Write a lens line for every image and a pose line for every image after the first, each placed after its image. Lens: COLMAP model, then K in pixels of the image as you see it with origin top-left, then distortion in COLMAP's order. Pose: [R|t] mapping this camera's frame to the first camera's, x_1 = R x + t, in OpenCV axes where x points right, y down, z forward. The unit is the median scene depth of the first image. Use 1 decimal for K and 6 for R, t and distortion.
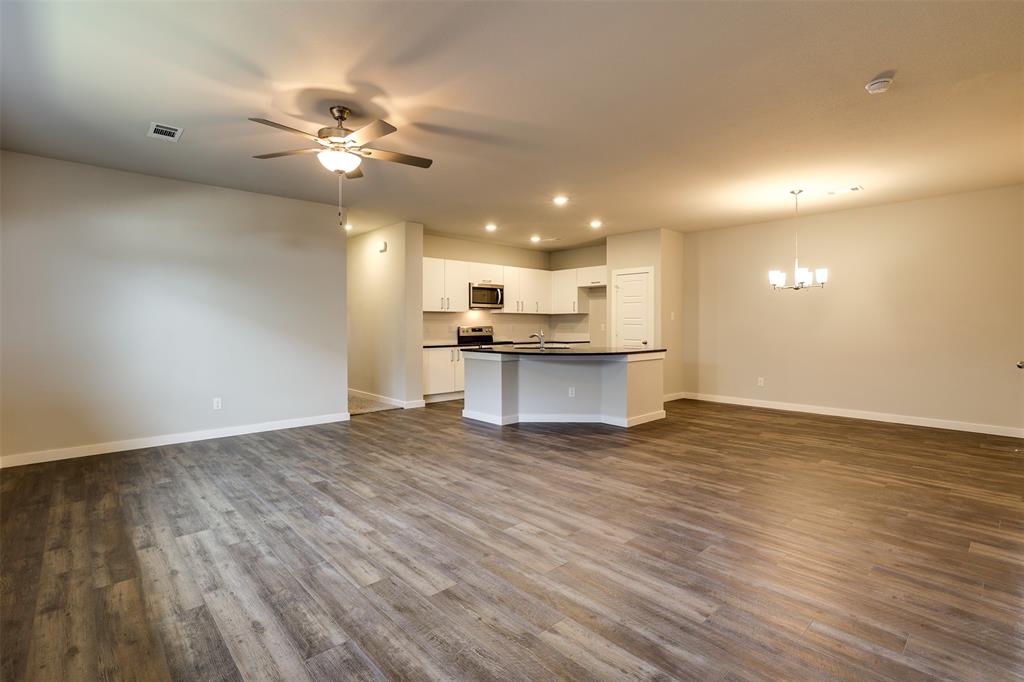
lens RADIAL K [[483.6, 0, 509.6], [0, 483.6, 327.3], [0, 0, 1]] dist [-0.035267, 0.021104]
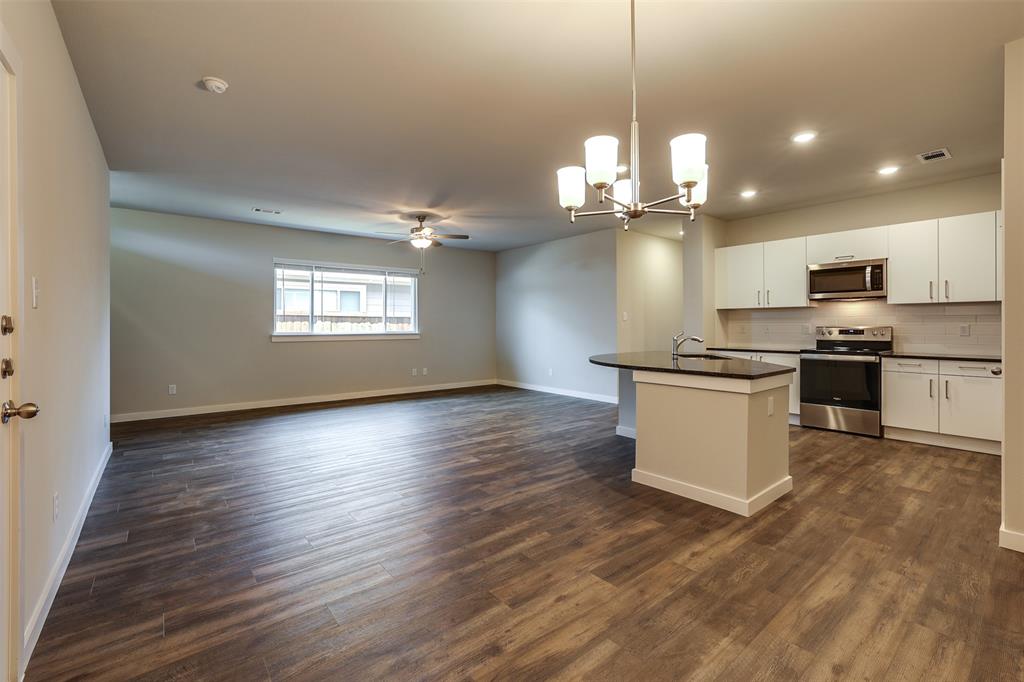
lens RADIAL K [[442.4, 0, 509.5], [0, 442.4, 326.1], [0, 0, 1]] dist [-0.043270, 0.016350]
pose [[-0.067618, 0.001913, -0.997709, 0.908891], [-0.003362, 0.999992, 0.002146, -0.003323], [0.997706, 0.003500, -0.067612, 0.933385]]
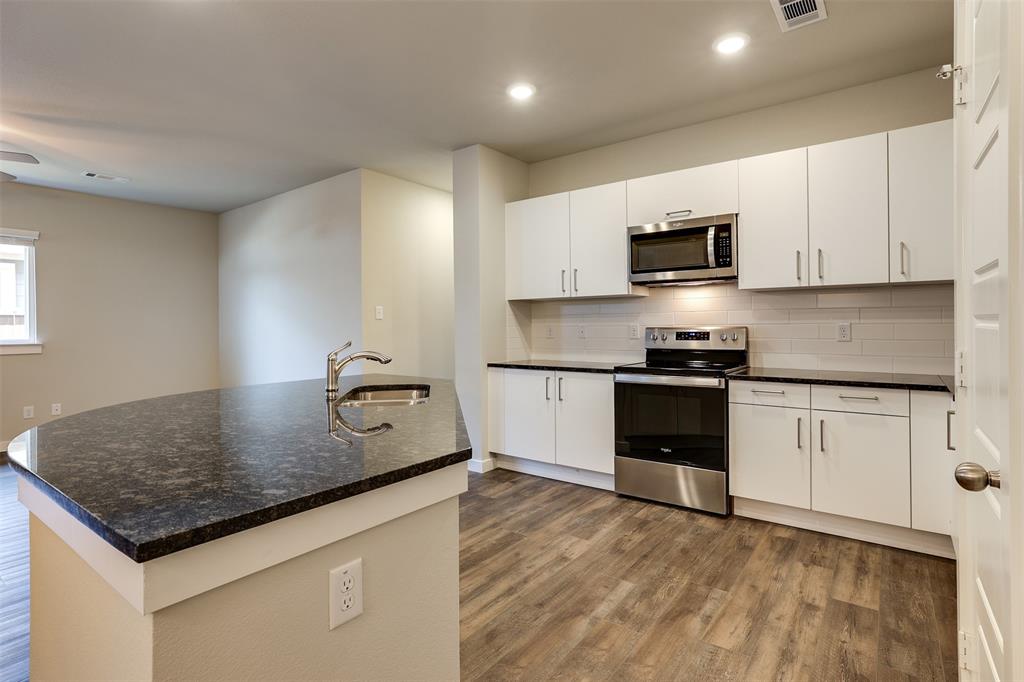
lens RADIAL K [[504.1, 0, 513.1], [0, 504.1, 325.4], [0, 0, 1]] dist [-0.018279, 0.000424]
pose [[0.180592, -0.000658, -0.983558, 0.535226], [0.003890, 0.999992, 0.000045, -0.006200], [0.983550, -0.003834, 0.180593, 1.258531]]
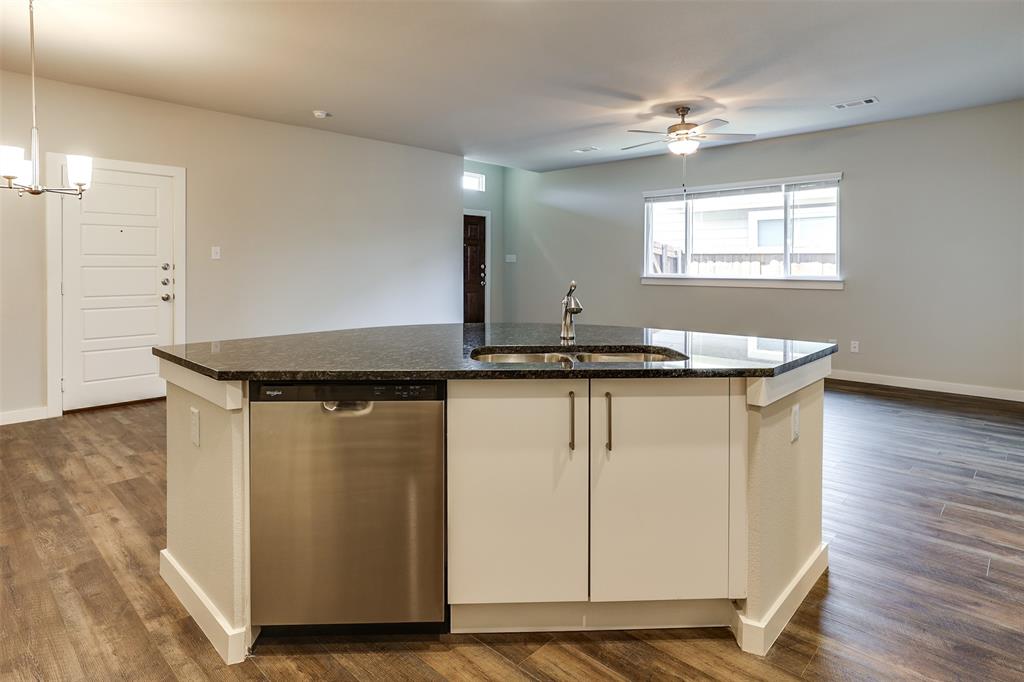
lens RADIAL K [[558.1, 0, 510.6], [0, 558.1, 268.8], [0, 0, 1]] dist [0.002459, 0.001391]
pose [[-0.997823, 0.000344, -0.065955, 0.151505], [-0.000280, 0.999955, 0.009454, -0.007998], [0.065956, 0.009452, -0.997778, 1.605180]]
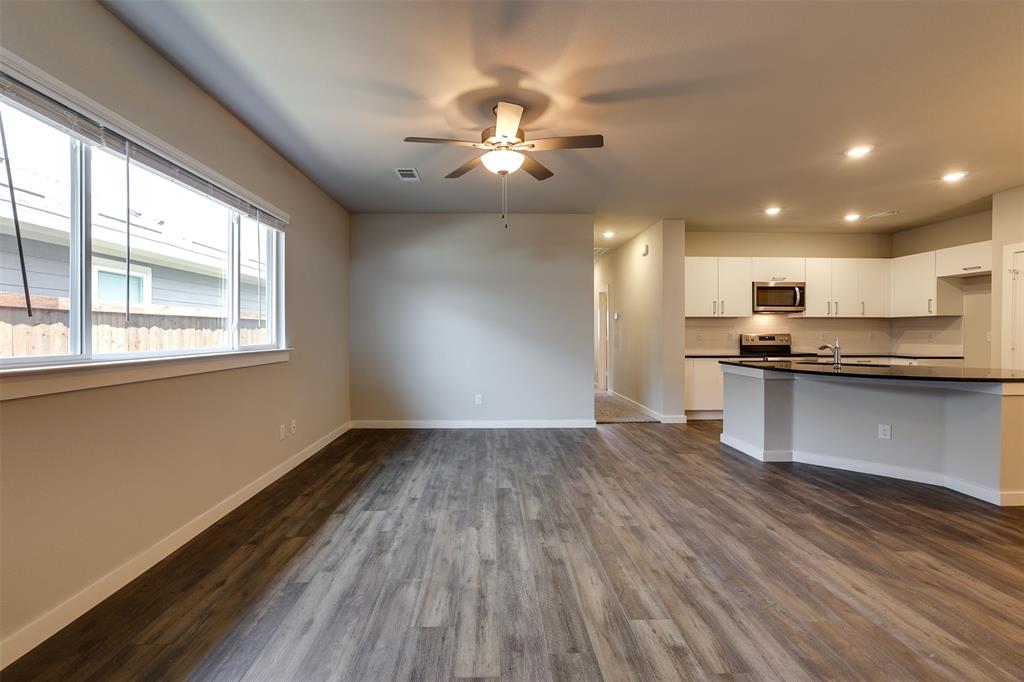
lens RADIAL K [[446.4, 0, 496.7], [0, 446.4, 335.3], [0, 0, 1]] dist [-0.042604, 0.016133]
pose [[0.747190, 0.005421, -0.664588, 0.144243], [-0.003828, 0.999985, 0.003854, -0.001131], [0.664599, -0.000335, 0.747200, 0.205480]]
